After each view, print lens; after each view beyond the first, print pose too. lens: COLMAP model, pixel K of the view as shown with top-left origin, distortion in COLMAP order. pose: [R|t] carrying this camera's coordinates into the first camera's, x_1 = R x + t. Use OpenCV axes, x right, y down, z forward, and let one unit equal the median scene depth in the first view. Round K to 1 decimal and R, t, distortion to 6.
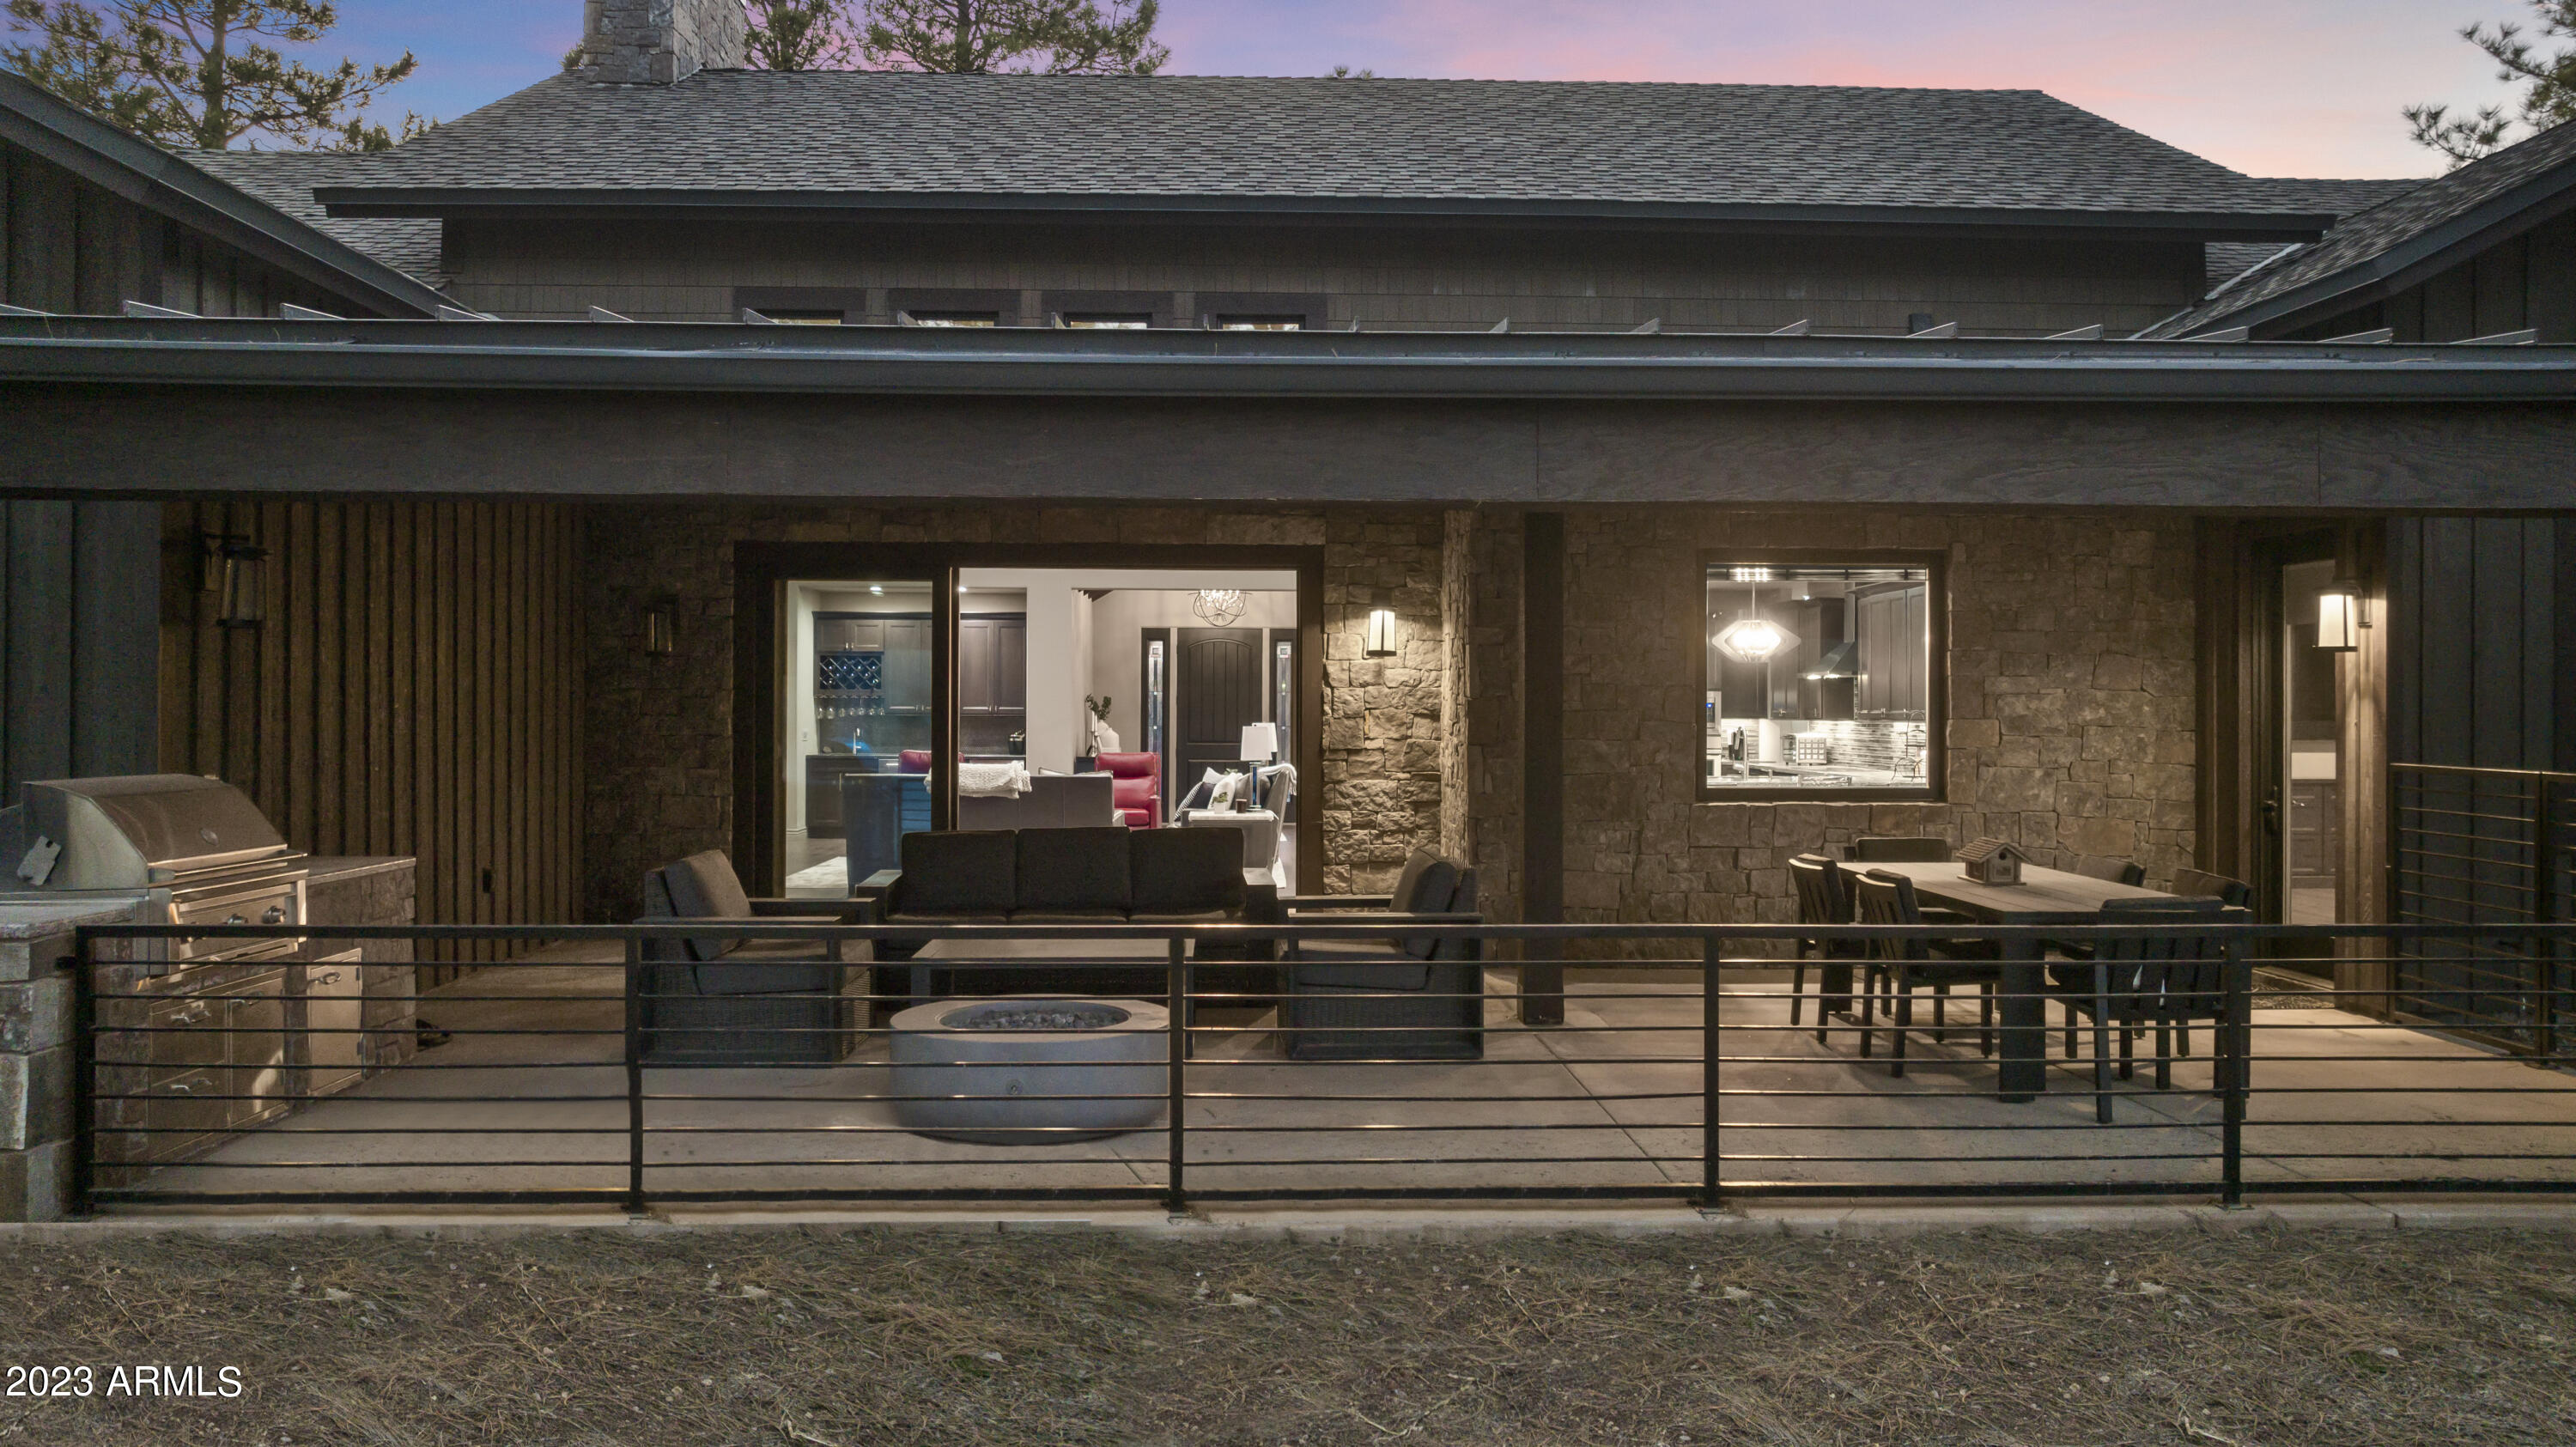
lens RADIAL K [[1845.8, 0, 1288.0], [0, 1845.8, 723.5], [0, 0, 1]] dist [-0.005512, 0.002513]
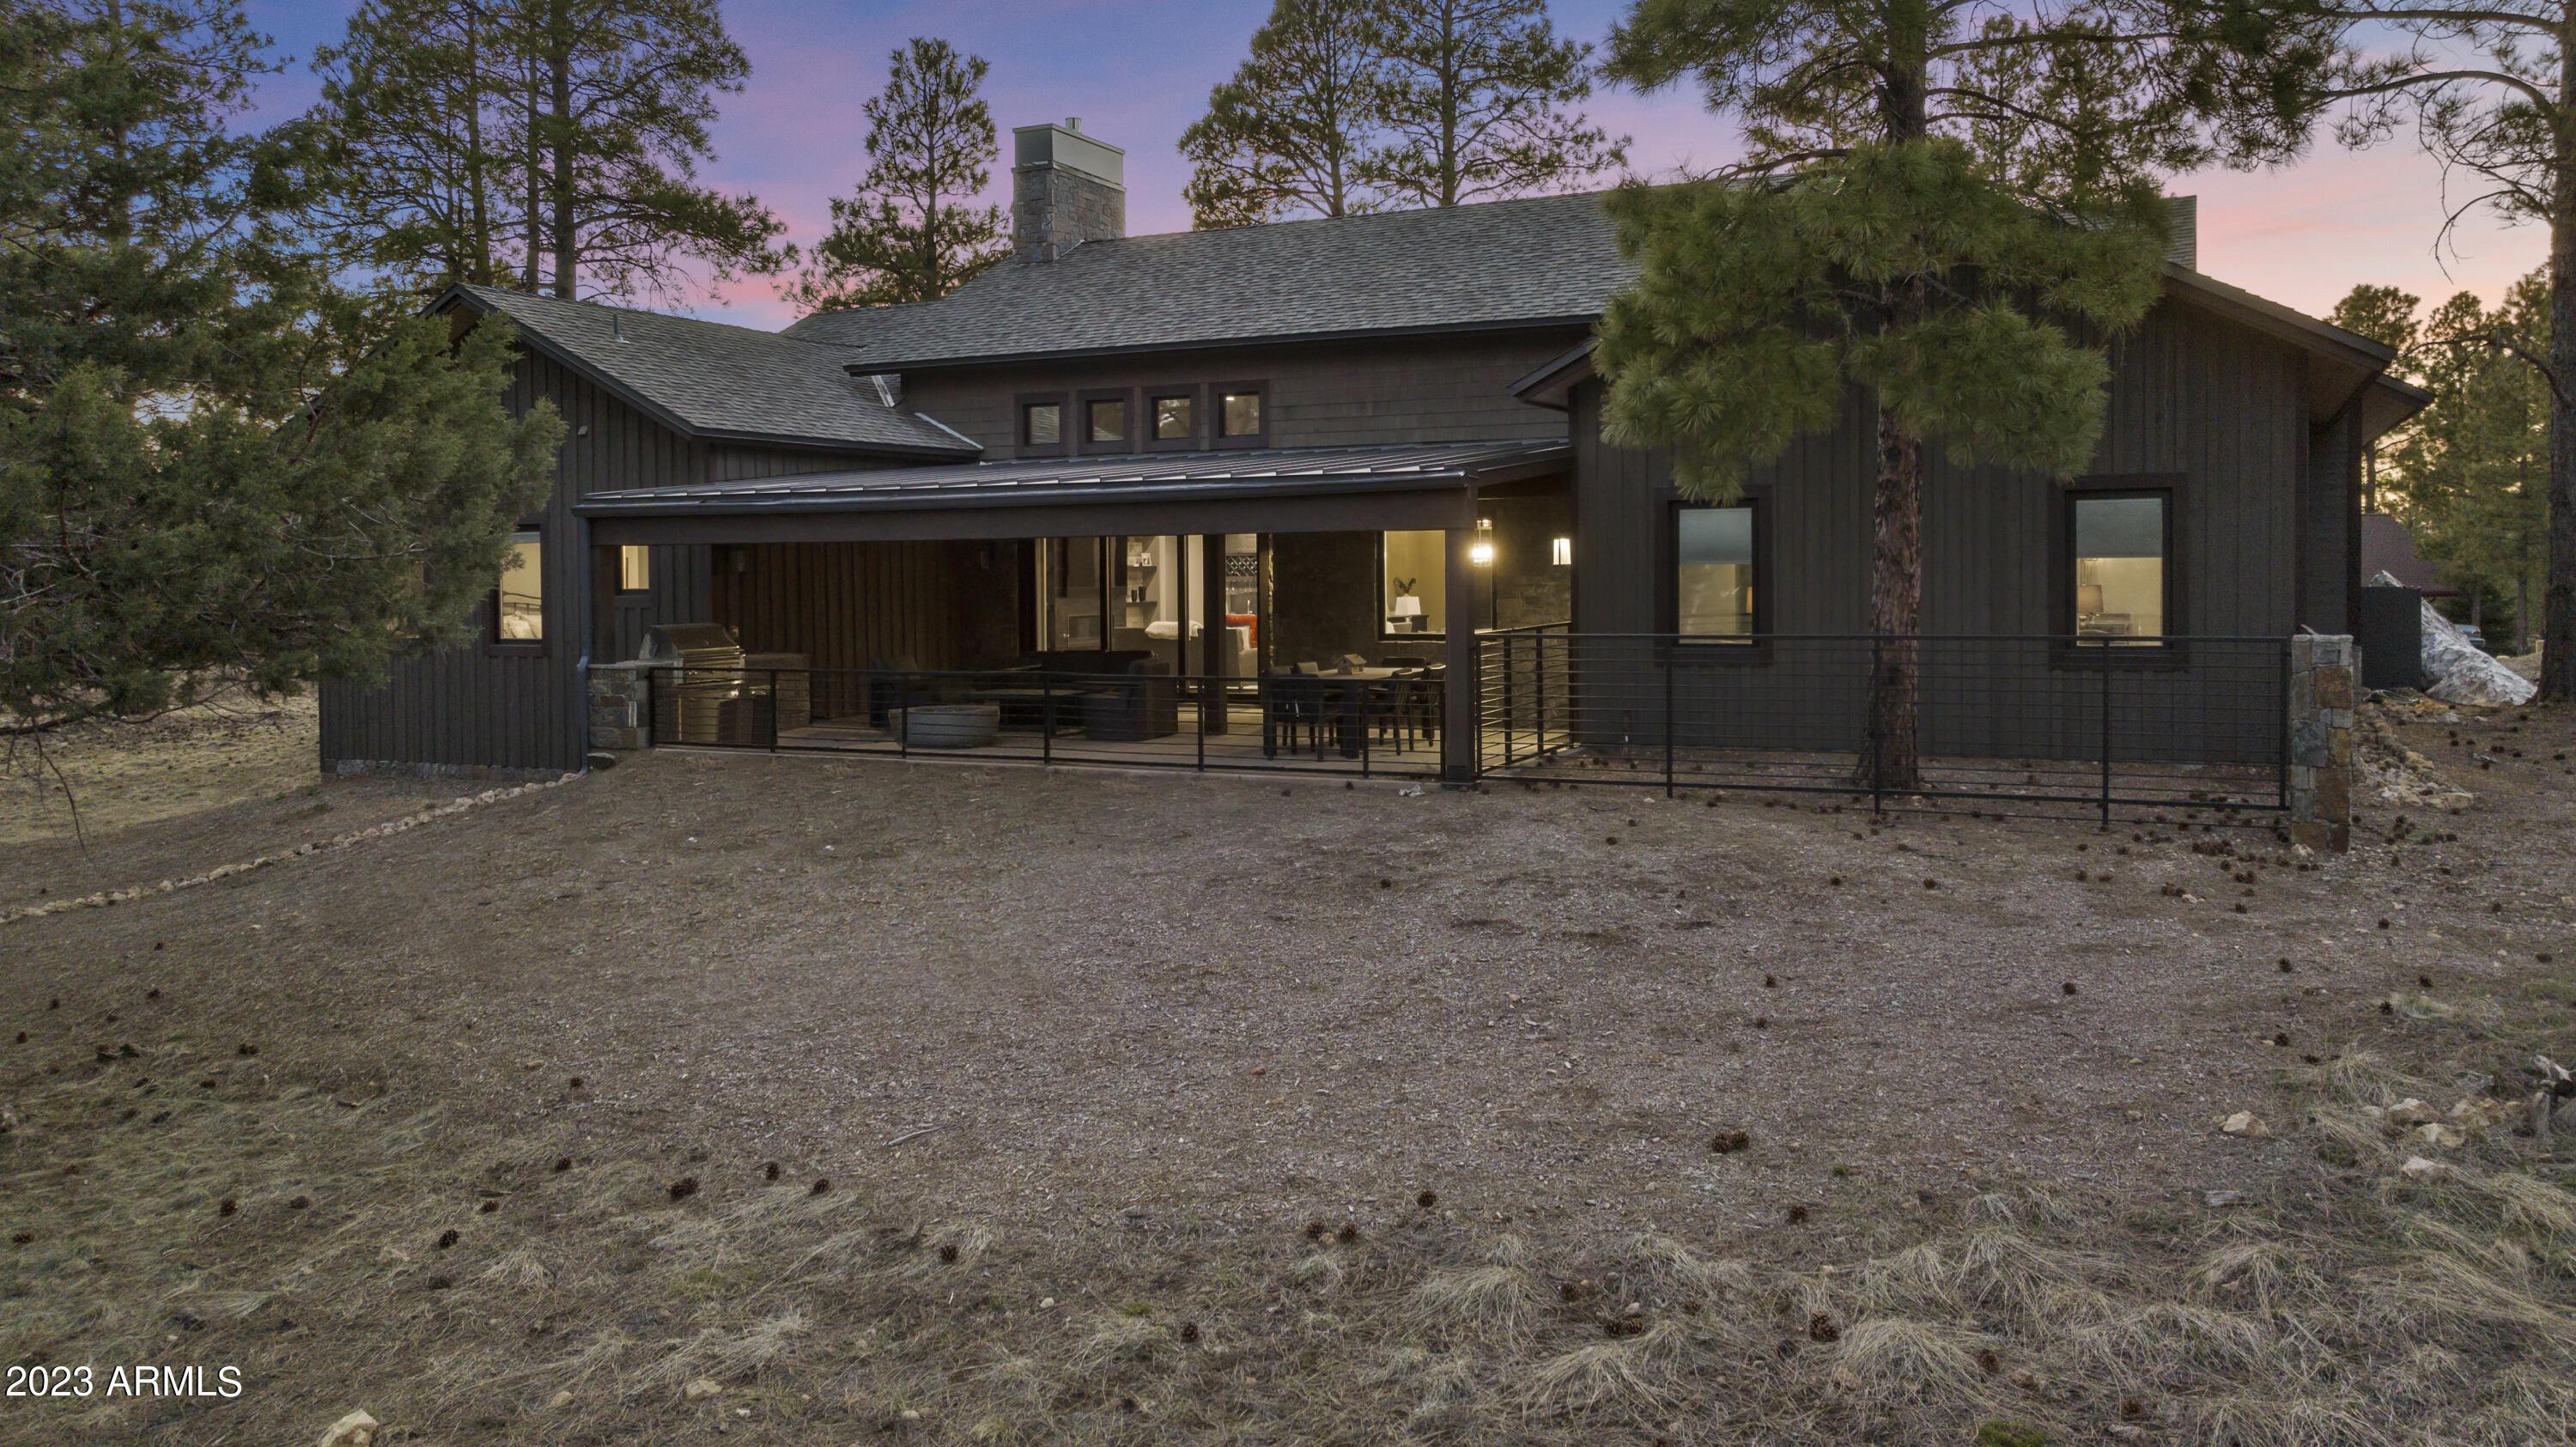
lens RADIAL K [[1890.6, 0, 1298.3], [0, 1890.6, 569.7], [0, 0, 1]] dist [-0.025987, 0.029355]
pose [[0.890561, -0.014243, -0.454640, 0.954727], [0.011958, 0.999897, -0.007902, -0.016851], [0.454706, 0.001600, 0.890640, -0.759872]]
